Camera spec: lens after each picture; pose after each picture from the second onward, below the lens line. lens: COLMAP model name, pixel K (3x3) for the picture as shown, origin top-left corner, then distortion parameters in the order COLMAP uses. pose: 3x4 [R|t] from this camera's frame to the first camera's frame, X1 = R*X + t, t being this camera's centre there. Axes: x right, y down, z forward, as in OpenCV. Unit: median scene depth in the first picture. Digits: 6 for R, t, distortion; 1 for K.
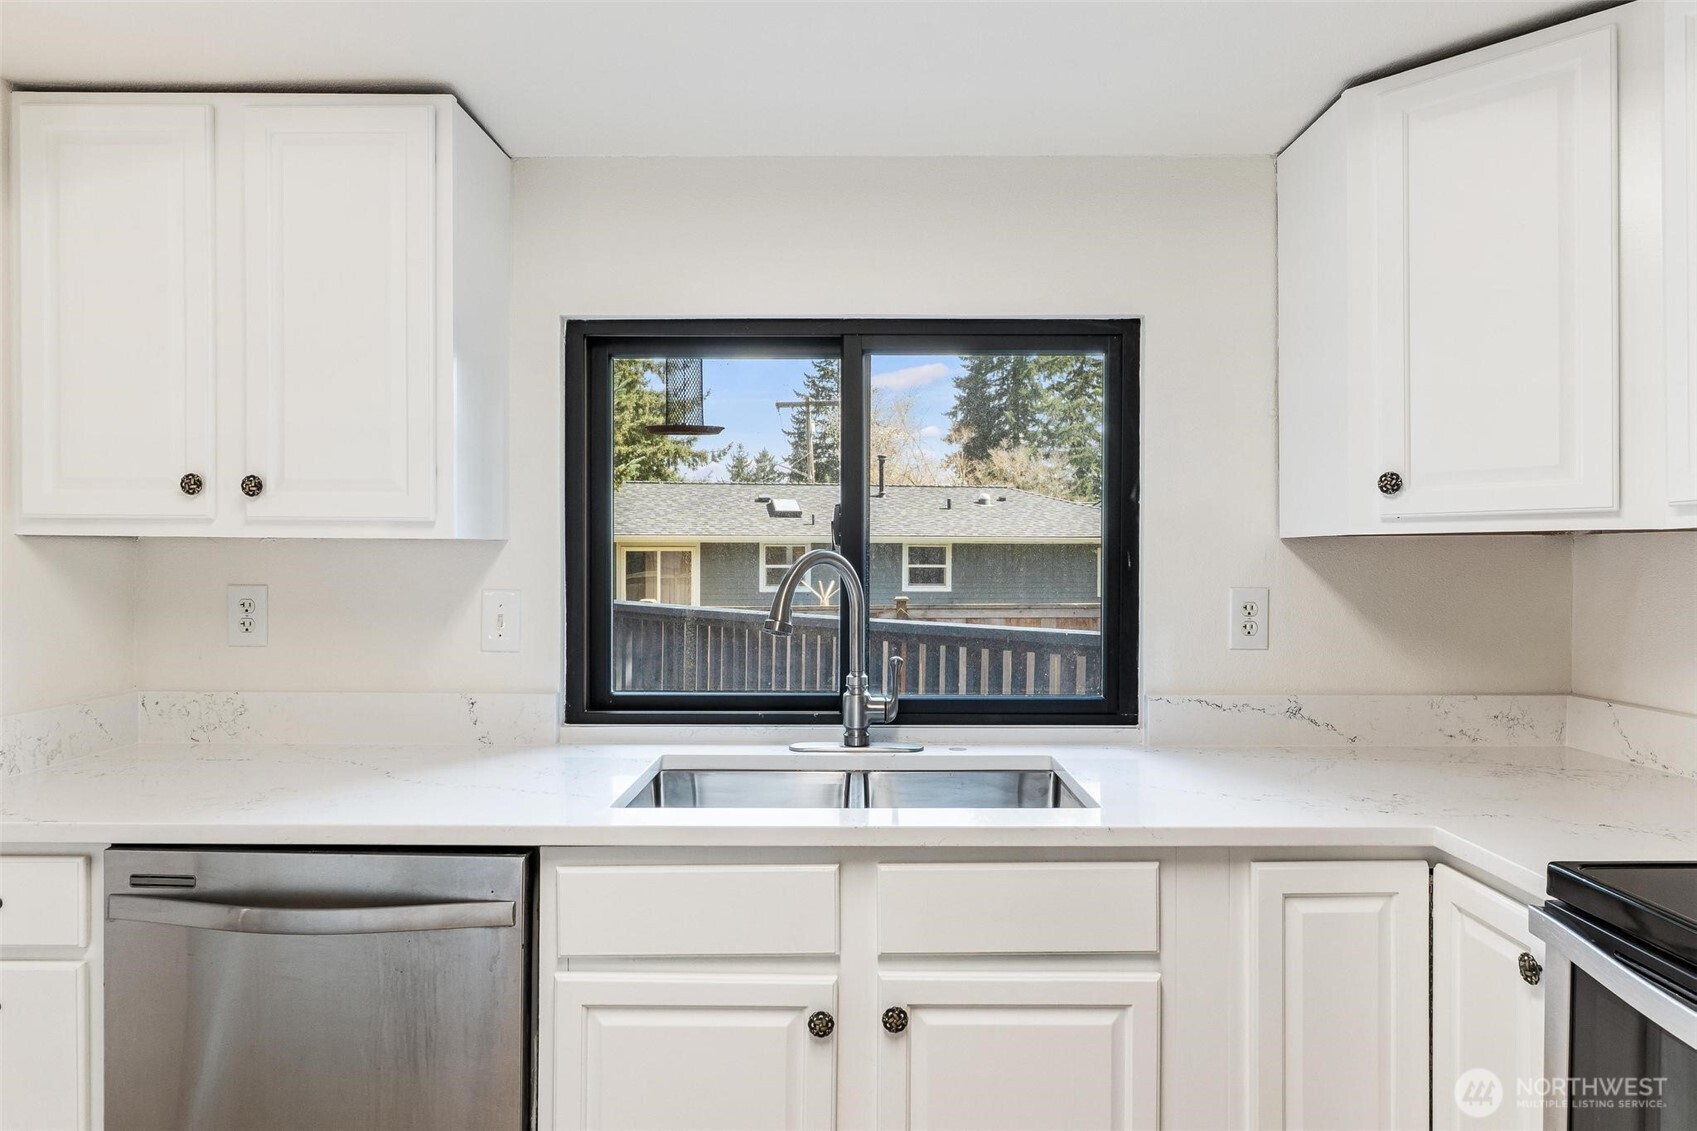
lens RADIAL K [[1052.4, 0, 852.2], [0, 1052.4, 557.0], [0, 0, 1]] dist [0.005574, 0.001973]
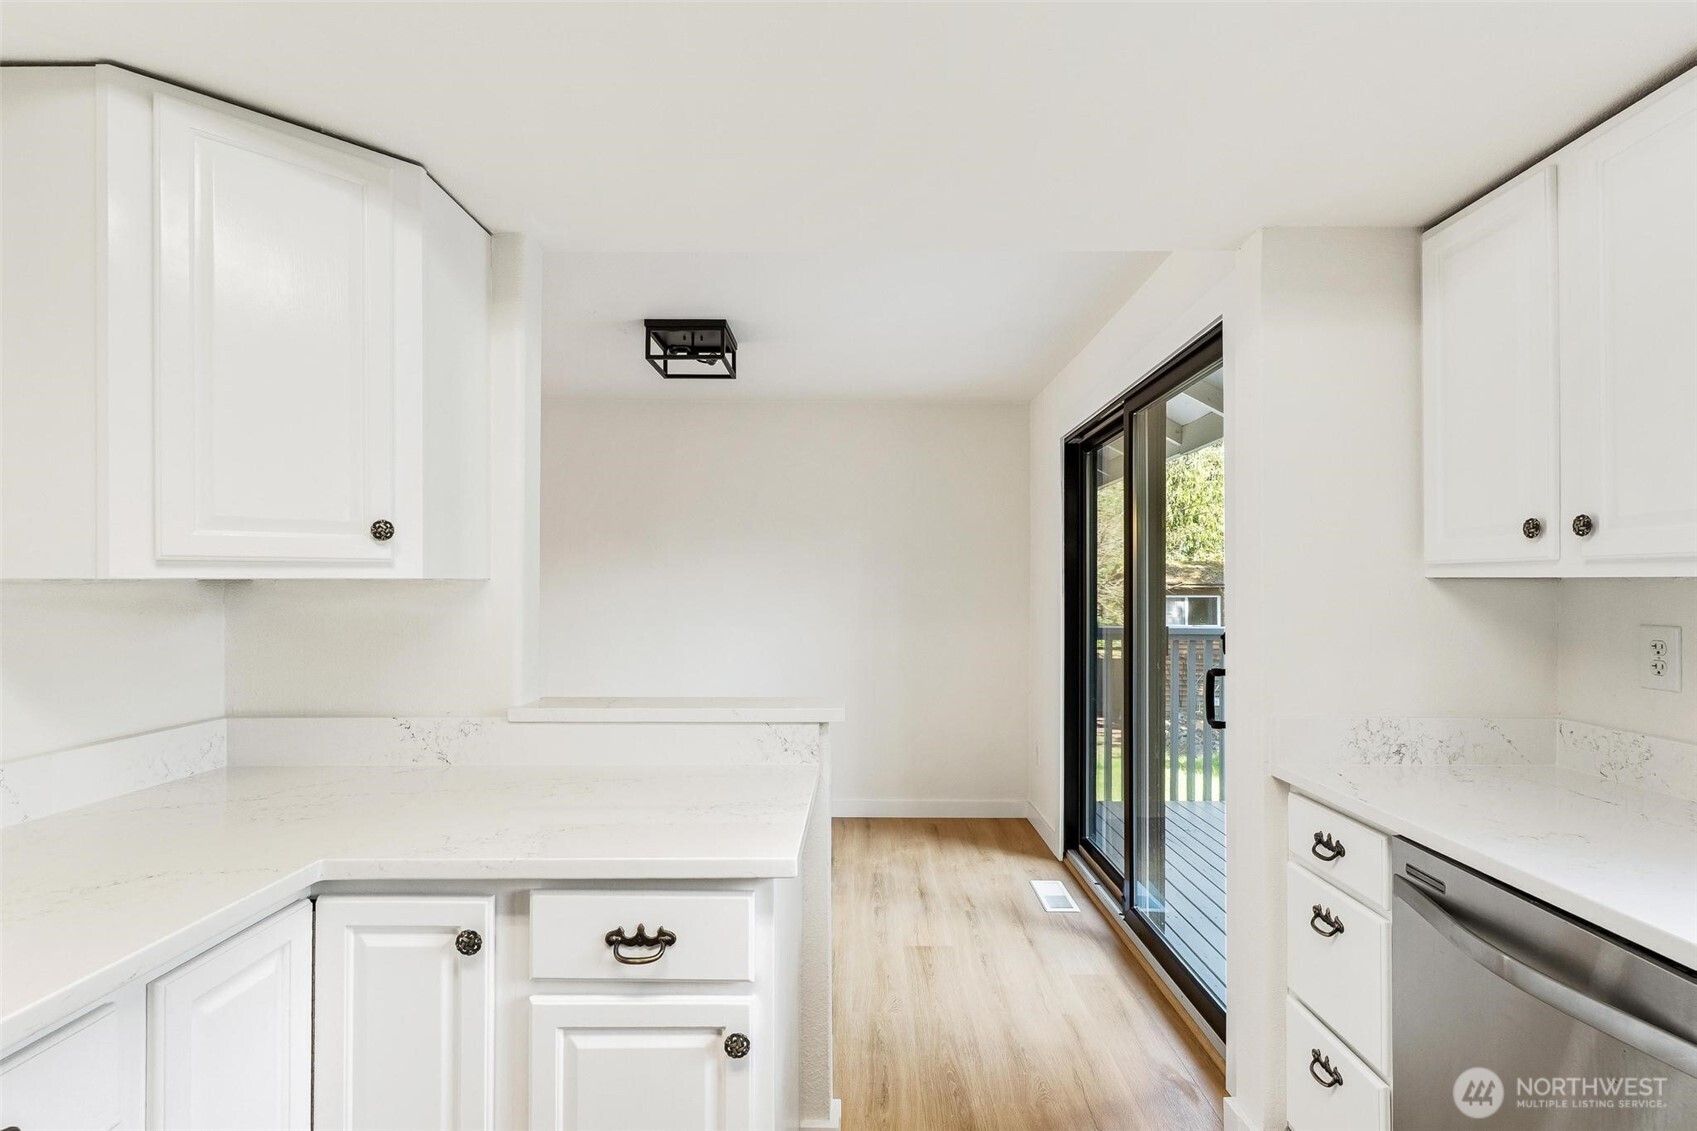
lens RADIAL K [[815.2, 0, 854.7], [0, 815.2, 581.1], [0, 0, 1]] dist [0.003390, -0.001115]
pose [[0.006993, -0.009953, -0.999926, 0.186303], [-0.005277, 0.999936, -0.009990, -0.003520], [0.999962, 0.005347, 0.006940, 0.293079]]
